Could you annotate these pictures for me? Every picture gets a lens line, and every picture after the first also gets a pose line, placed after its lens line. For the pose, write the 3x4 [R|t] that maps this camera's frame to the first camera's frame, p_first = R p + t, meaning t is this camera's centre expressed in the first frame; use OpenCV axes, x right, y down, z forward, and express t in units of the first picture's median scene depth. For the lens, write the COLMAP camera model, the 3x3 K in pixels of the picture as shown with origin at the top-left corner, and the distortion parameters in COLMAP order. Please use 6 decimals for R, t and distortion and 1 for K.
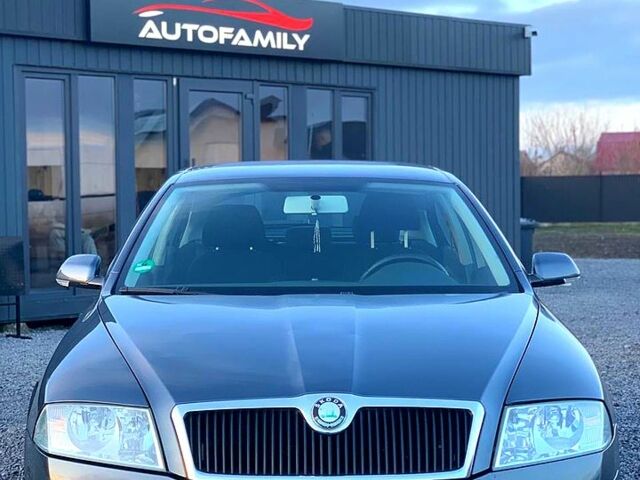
lens RADIAL K [[1239.4, 0, 320.0], [0, 1239.4, 240.0], [0, 0, 1]] dist [0.082413, 0.316368]
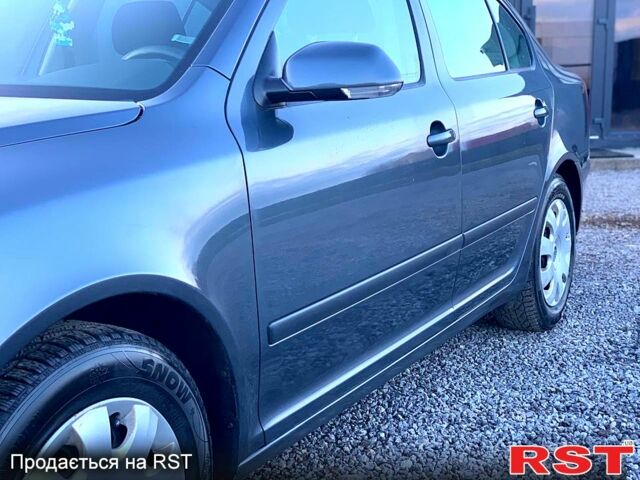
lens RADIAL K [[1239.4, 0, 320.0], [0, 1239.4, 240.0], [0, 0, 1]] dist [0.082413, 0.316368]
pose [[0.864191, 0.085331, -0.495876, 0.181508], [-0.025126, 0.991604, 0.126850, 0.010949], [0.502536, -0.097163, 0.859079, 0.203981]]
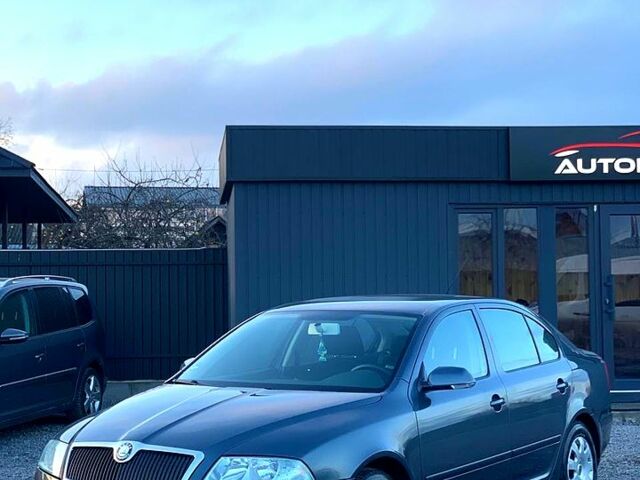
lens RADIAL K [[1239.4, 0, 320.0], [0, 1239.4, 240.0], [0, 0, 1]] dist [0.082413, 0.316368]
pose [[0.821864, -0.026287, -0.569077, 0.341676], [-0.017518, 0.997296, -0.071366, -0.011609], [0.569415, 0.068622, 0.819181, -0.092593]]
